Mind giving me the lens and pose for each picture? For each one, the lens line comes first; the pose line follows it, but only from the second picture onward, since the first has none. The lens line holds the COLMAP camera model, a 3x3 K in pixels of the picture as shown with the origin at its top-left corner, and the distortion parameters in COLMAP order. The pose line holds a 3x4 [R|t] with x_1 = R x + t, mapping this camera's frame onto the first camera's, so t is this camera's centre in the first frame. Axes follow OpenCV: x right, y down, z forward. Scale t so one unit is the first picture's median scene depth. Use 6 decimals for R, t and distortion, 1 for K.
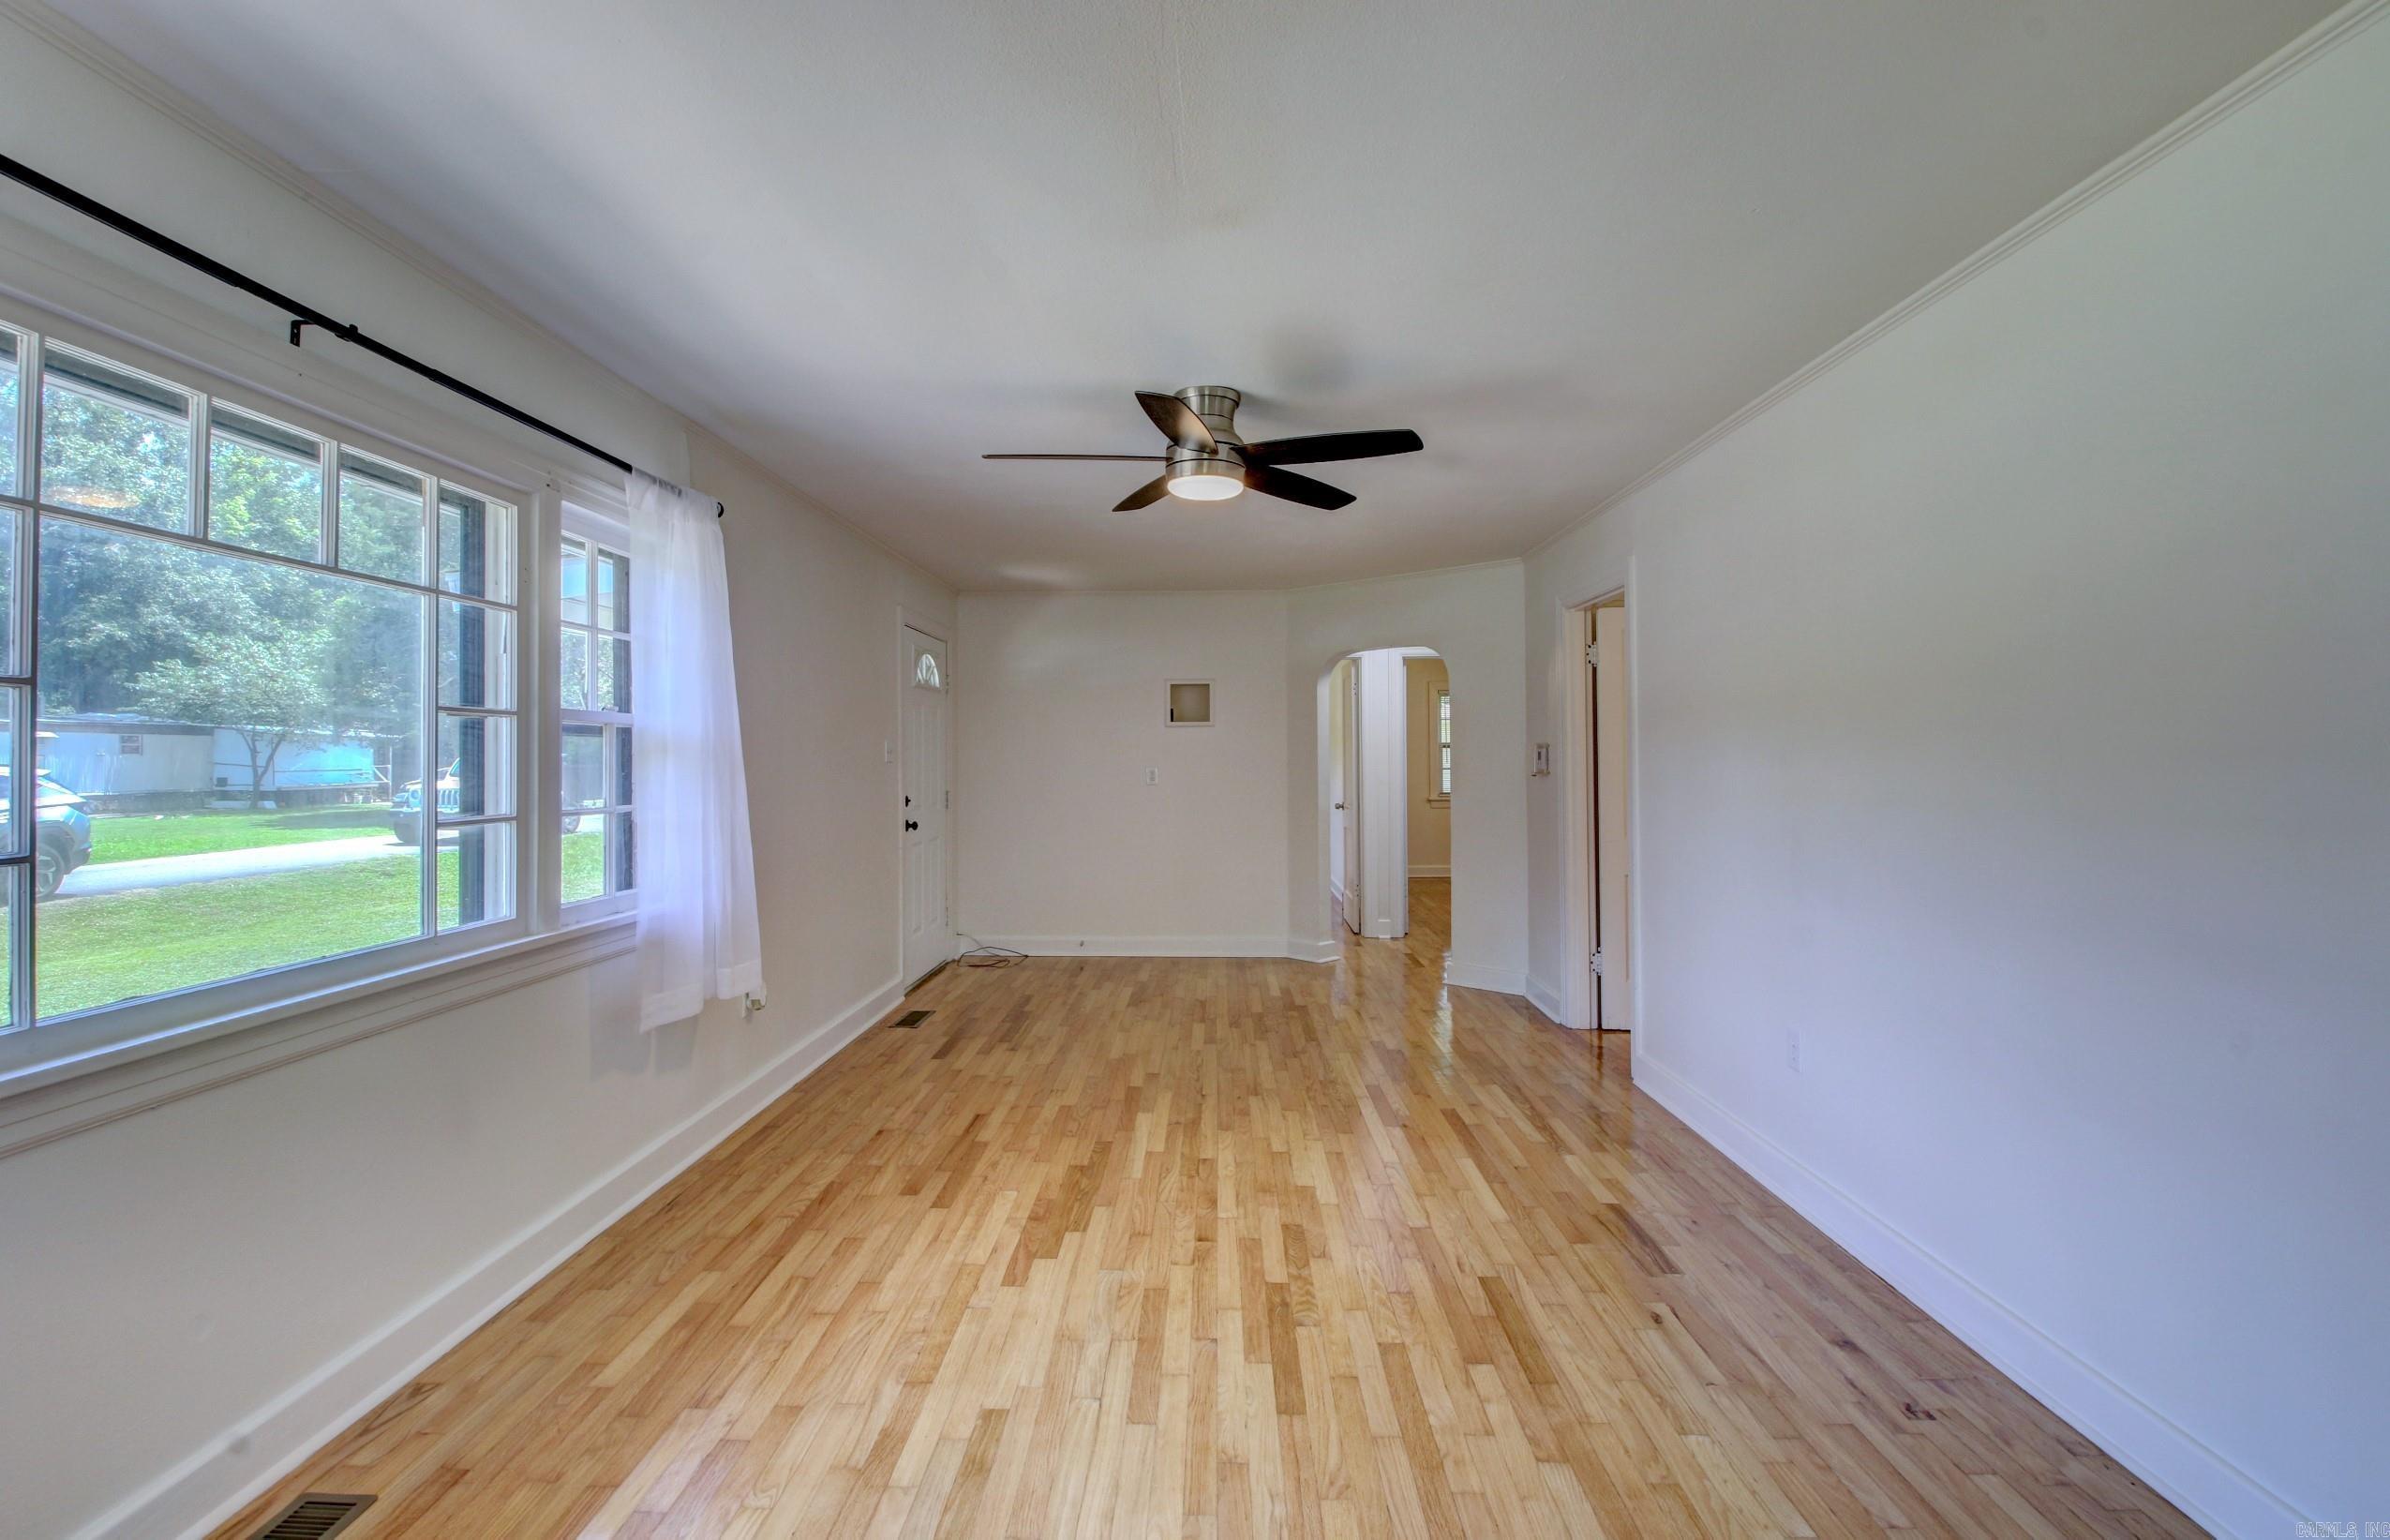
lens RADIAL K [[1114.2, 0, 1187.2], [0, 1114.2, 749.3], [0, 0, 1]] dist [0.055369, -0.067973]
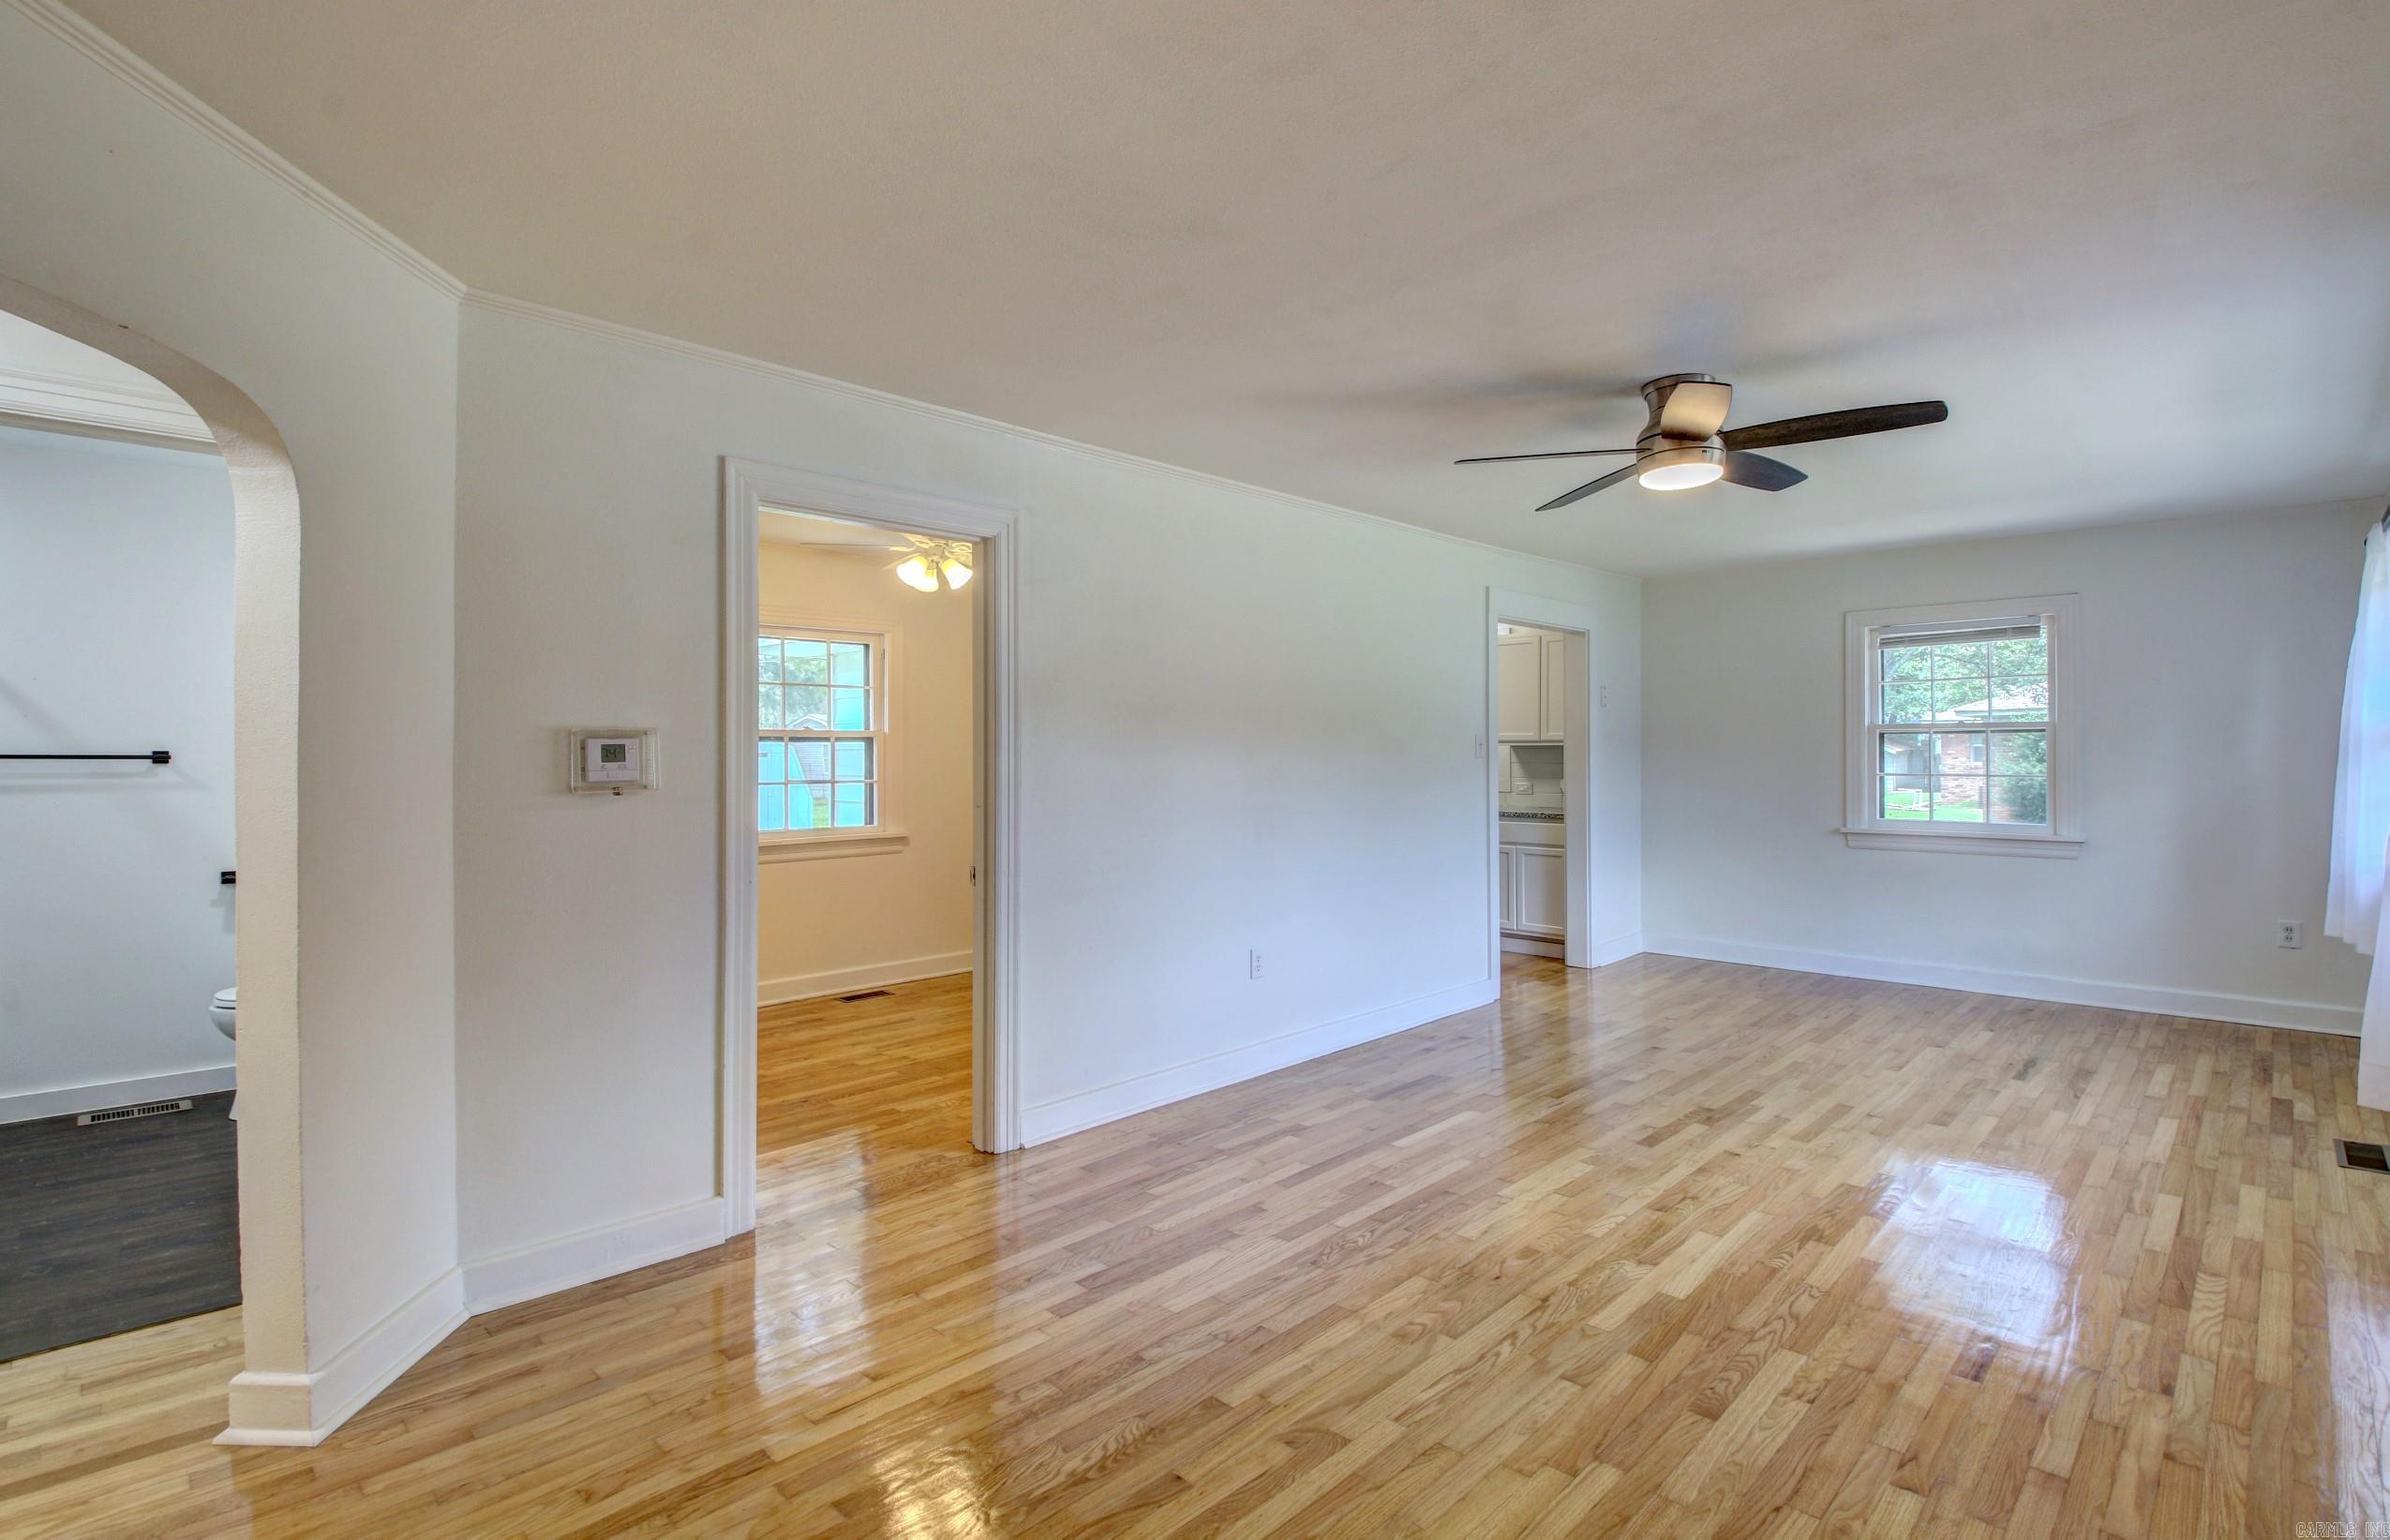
lens RADIAL K [[1125.8, 0, 1184.4], [0, 1125.8, 750.2], [0, 0, 1]] dist [0.014790, -0.023802]
pose [[-0.728898, 0.009670, 0.684554, -0.353336], [0.001098, 0.999915, -0.012955, 0.019471], [-0.684621, -0.008691, -0.728847, 2.086957]]
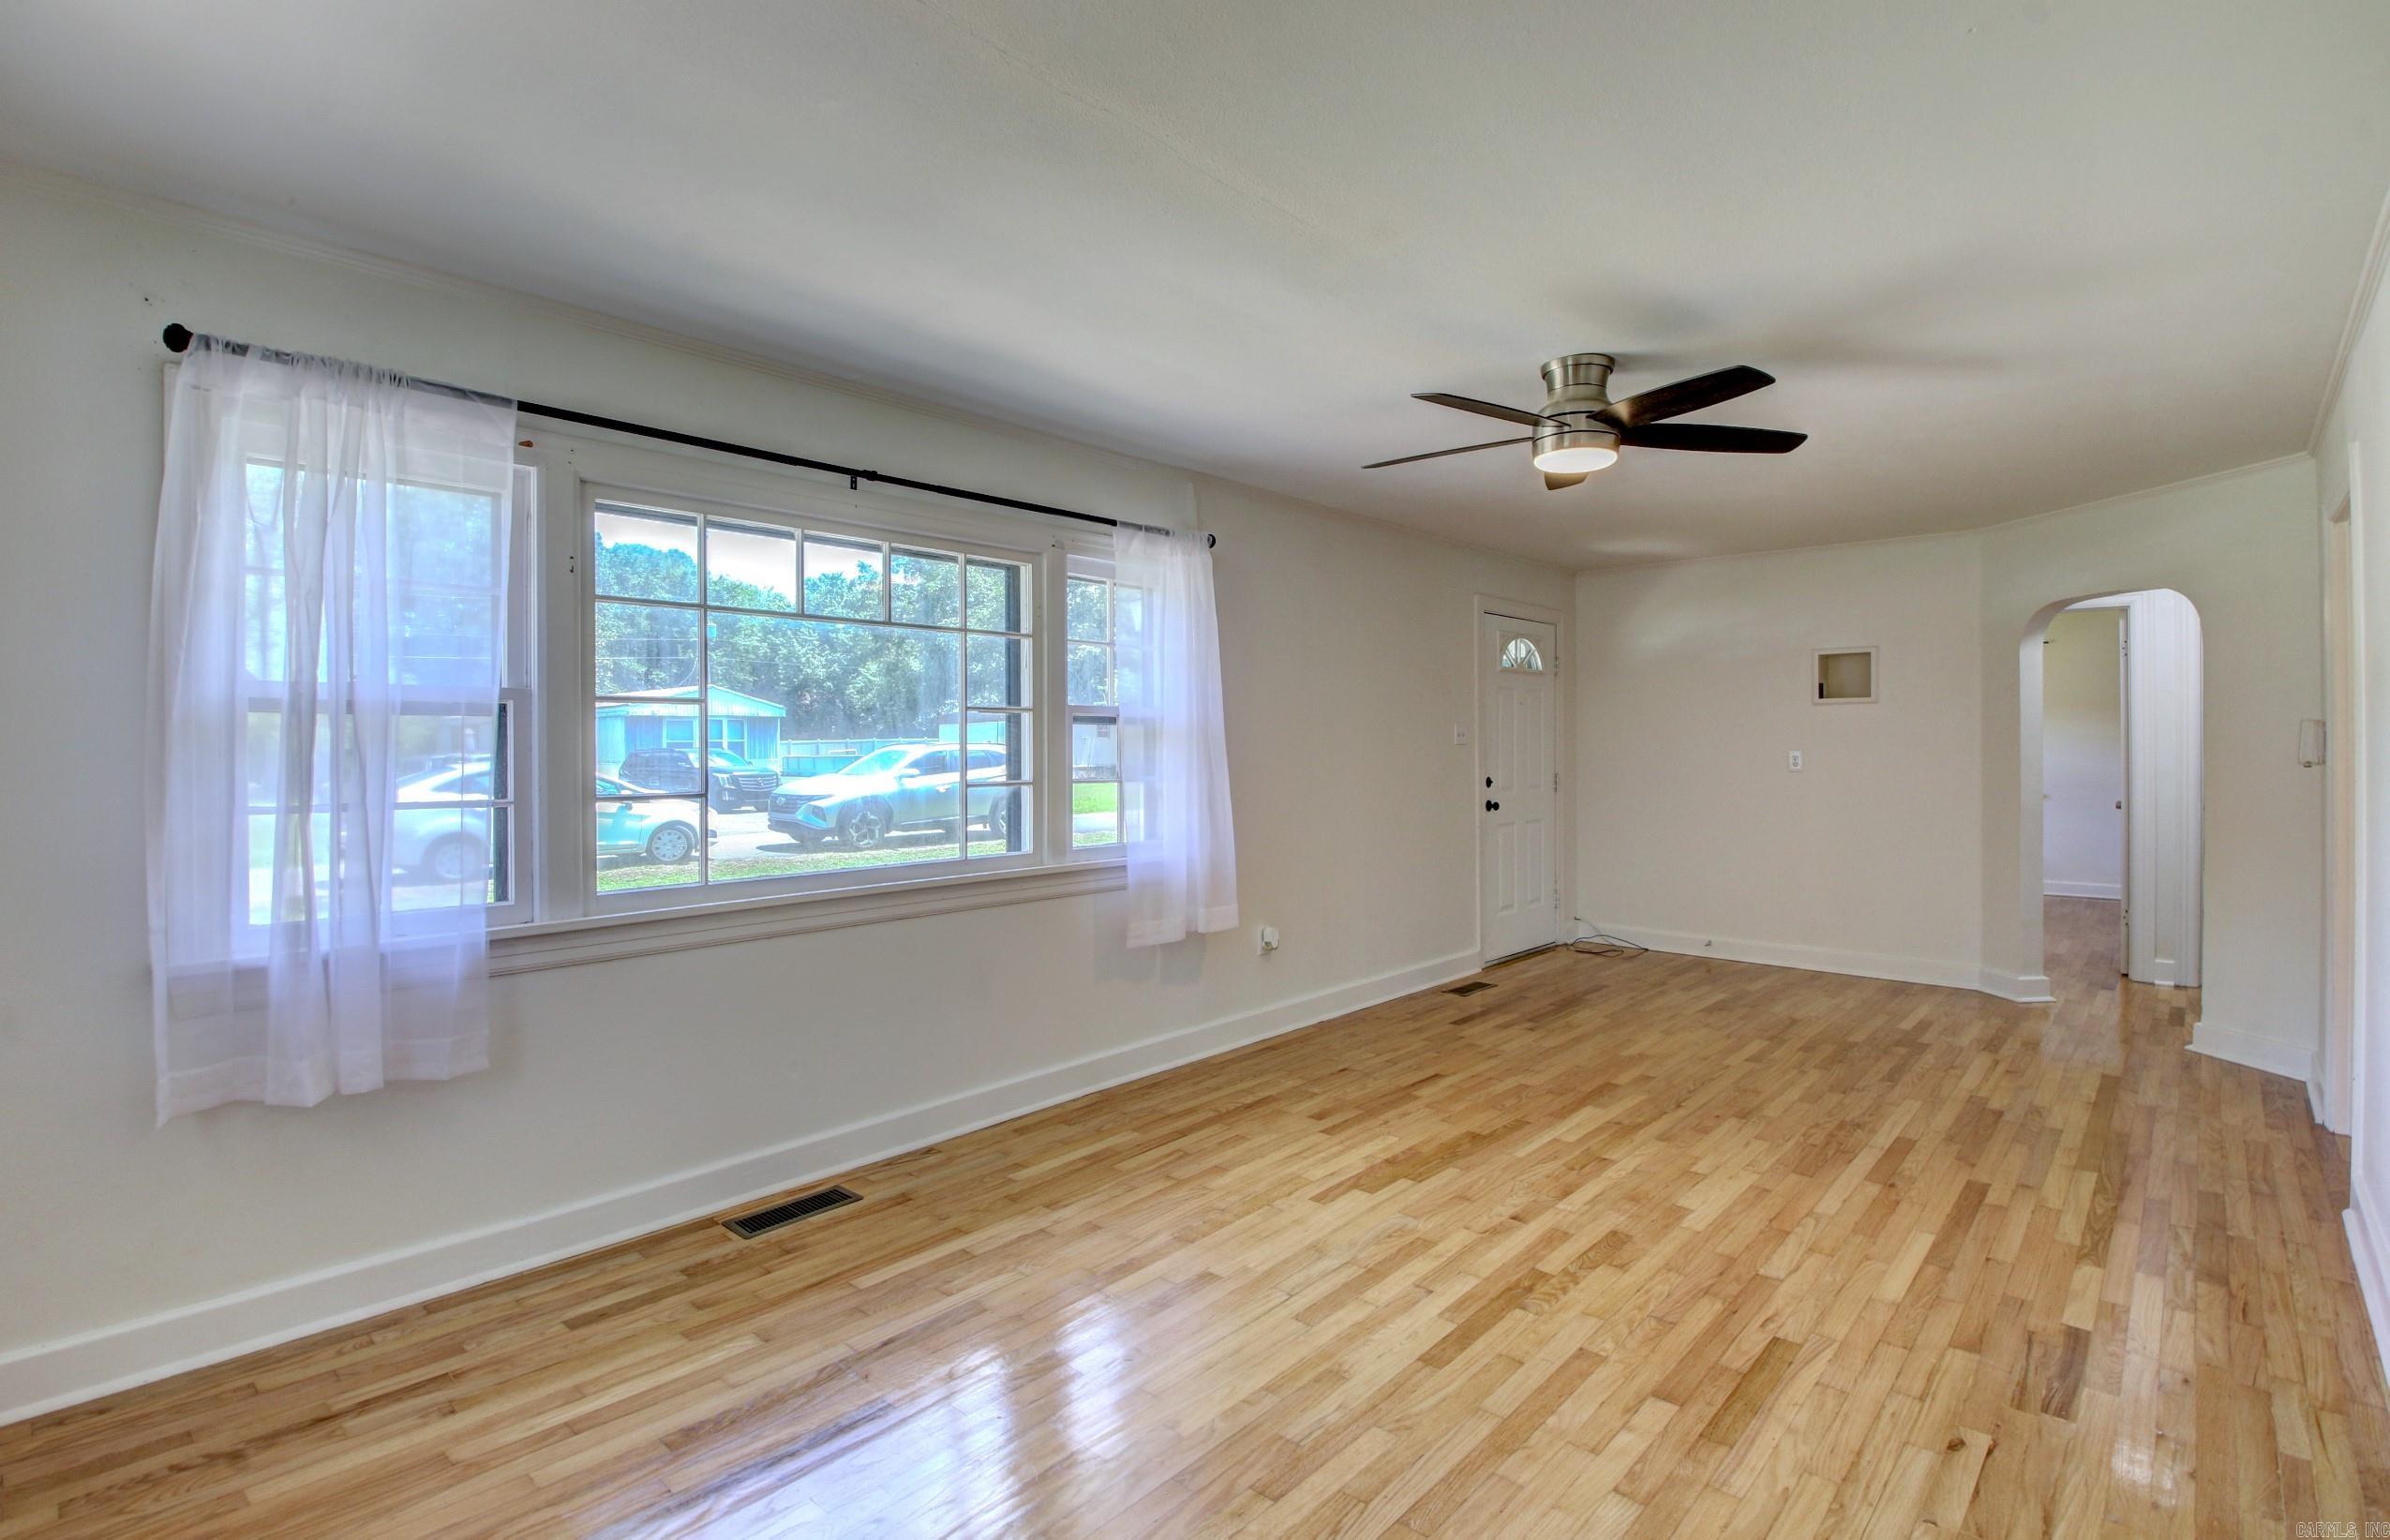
lens RADIAL K [[1125.8, 0, 1184.4], [0, 1125.8, 750.2], [0, 0, 1]] dist [0.014790, -0.023802]
pose [[0.757492, 0.005652, -0.652820, 0.409419], [0.005027, 0.999882, 0.014490, -0.000307], [0.652825, -0.014257, 0.757375, 0.040594]]
